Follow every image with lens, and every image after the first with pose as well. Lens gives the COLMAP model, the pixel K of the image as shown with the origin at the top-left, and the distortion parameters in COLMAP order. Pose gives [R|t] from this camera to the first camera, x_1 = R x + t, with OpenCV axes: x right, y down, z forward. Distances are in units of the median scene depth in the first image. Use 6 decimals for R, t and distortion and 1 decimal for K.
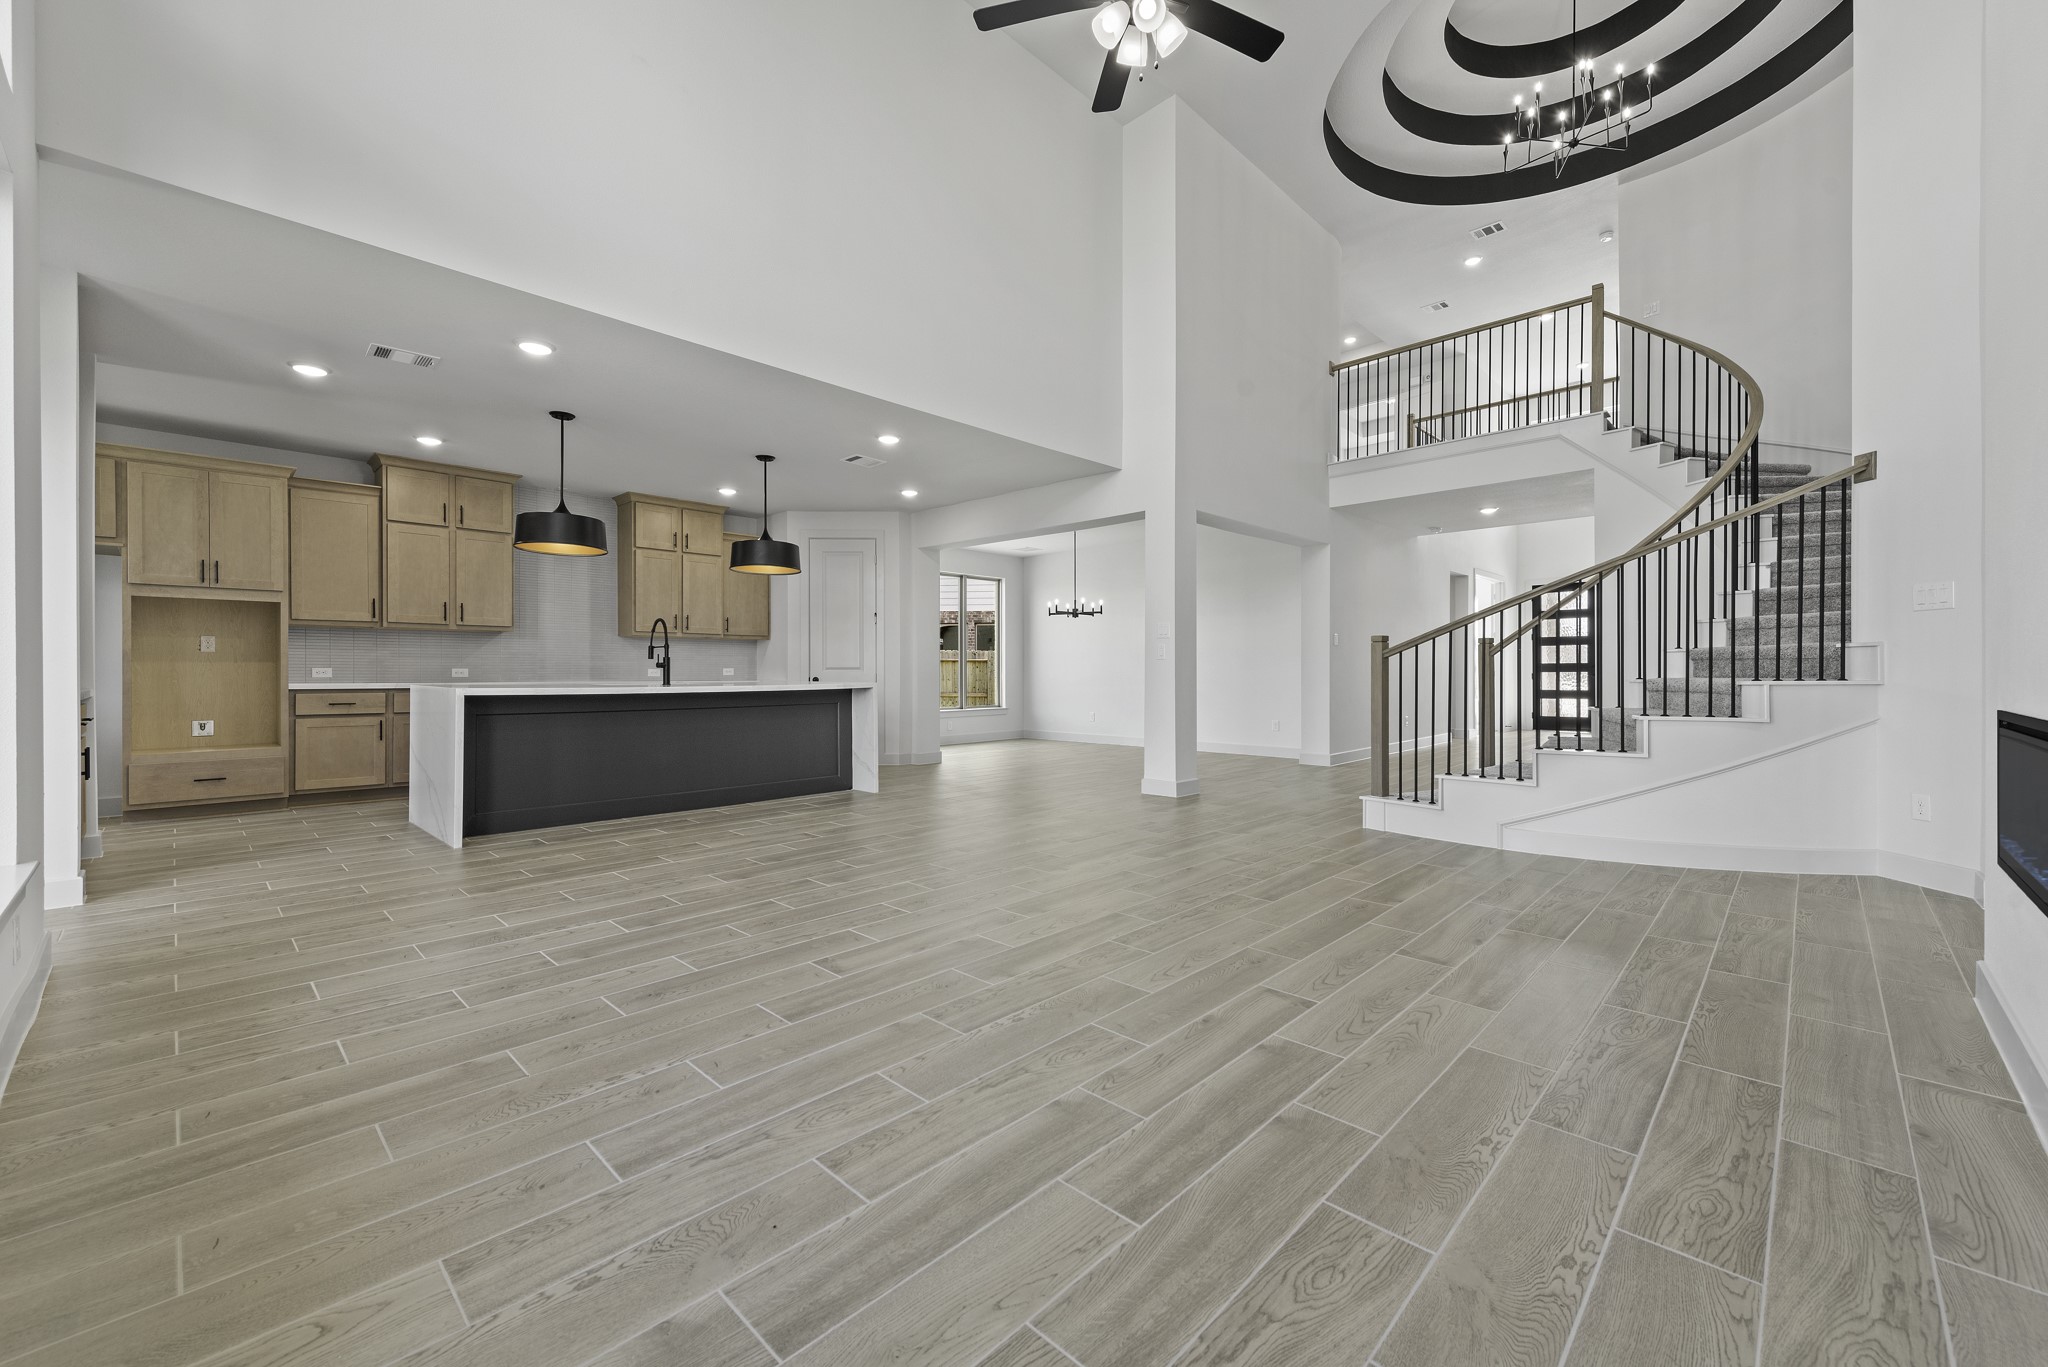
lens RADIAL K [[804.3, 0, 1022.6], [0, 804.3, 679.2], [0, 0, 1]] dist [0.007326, -0.000175]
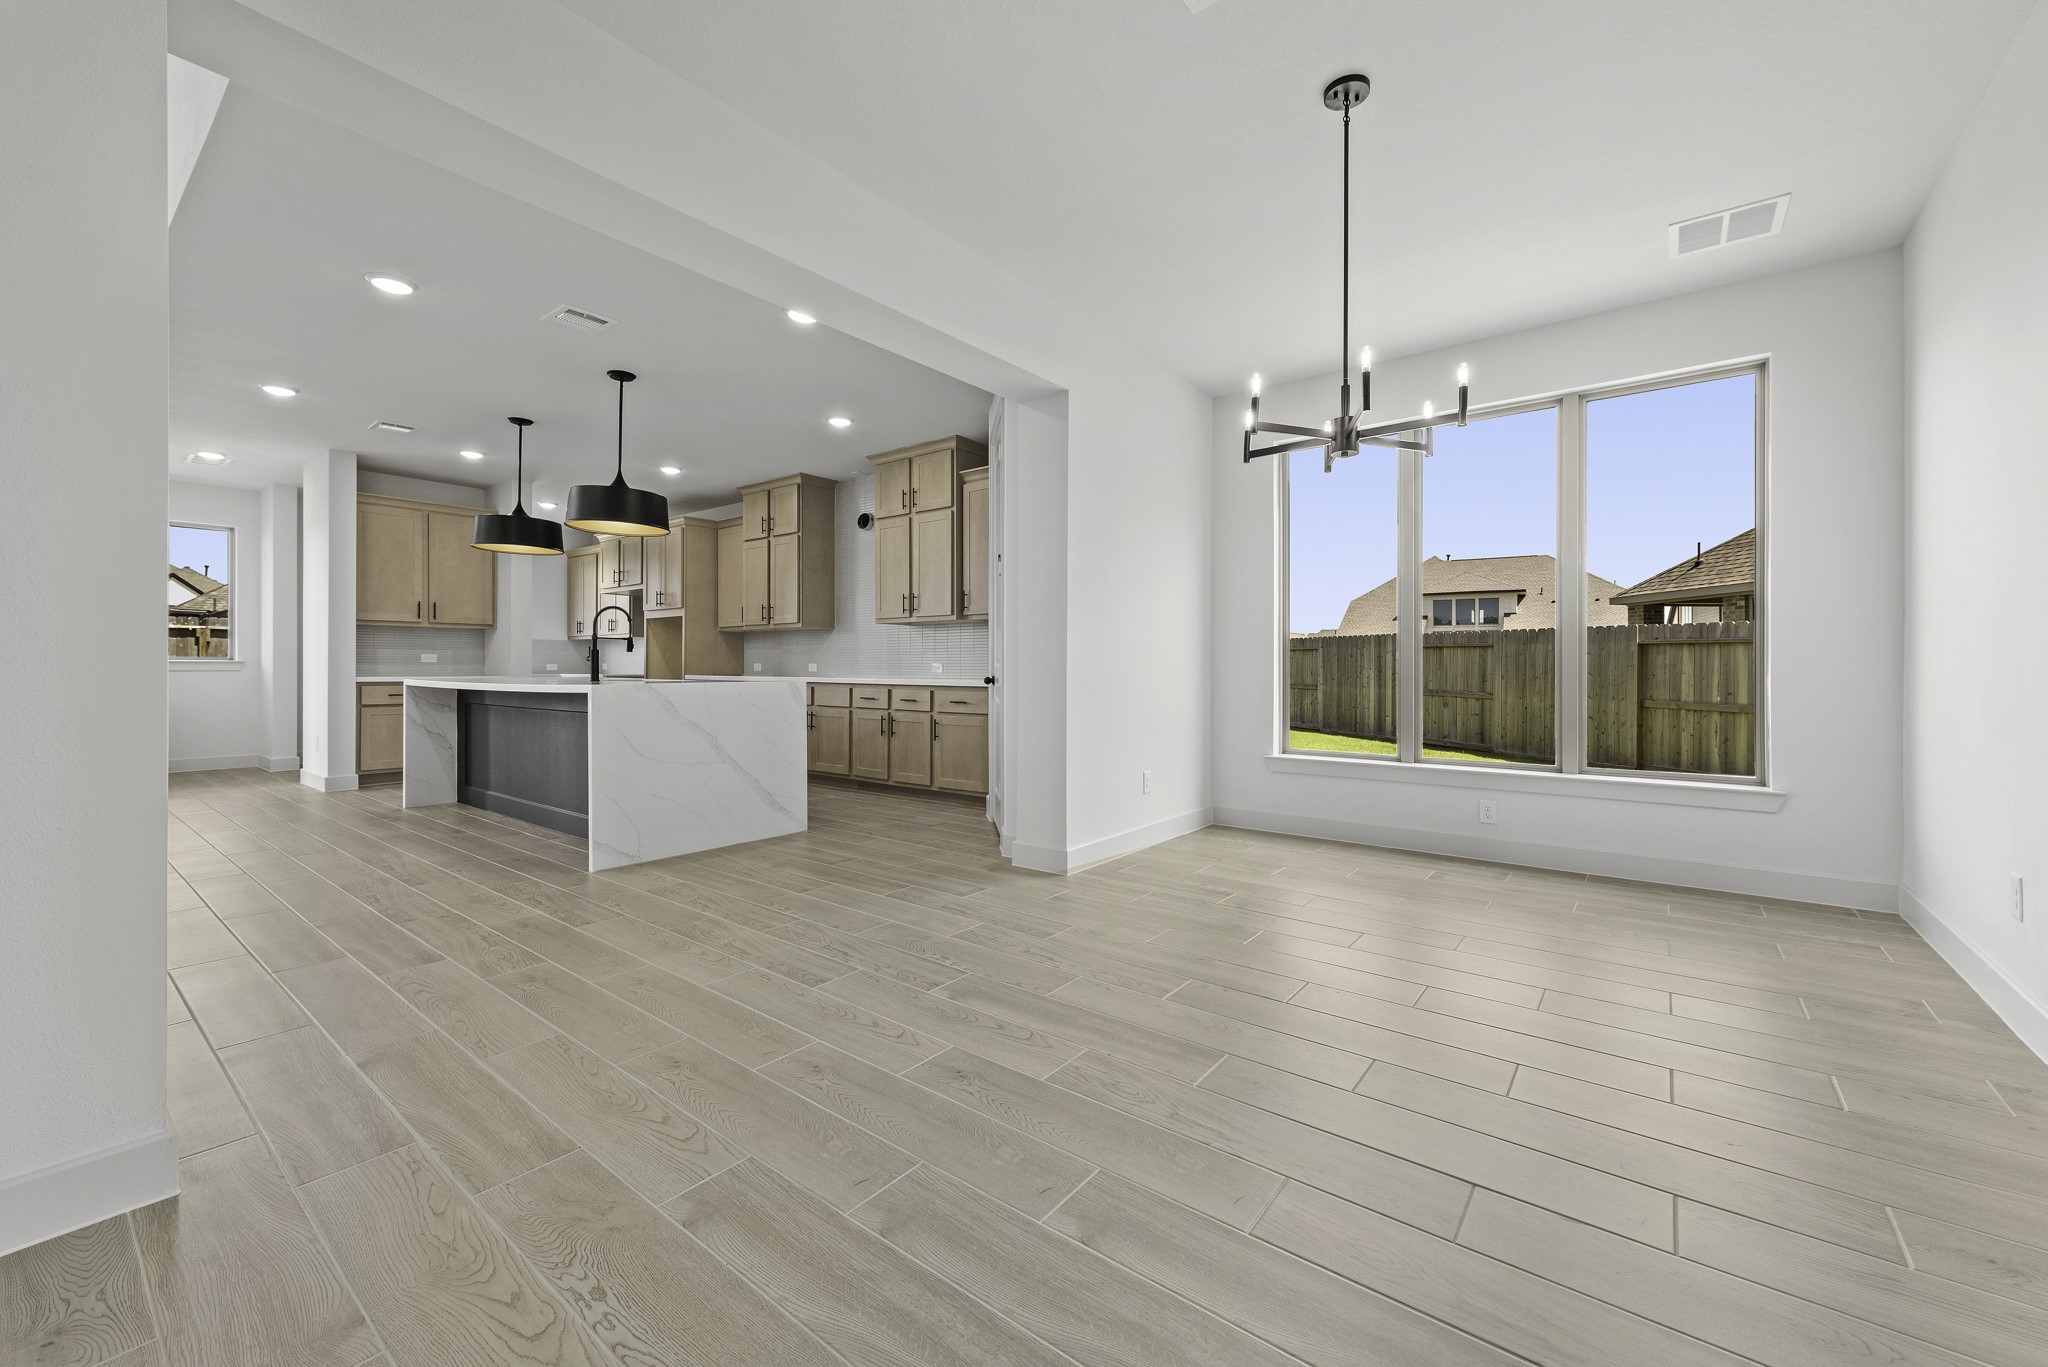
lens RADIAL K [[808.1, 0, 1024.4], [0, 808.1, 666.2], [0, 0, 1]] dist [0.009763, -0.000398]
pose [[0.105841, 0.001037, -0.994383, 0.431638], [-0.010325, 0.999947, -0.000057, -0.013774], [0.994330, 0.010273, 0.105846, 1.222863]]
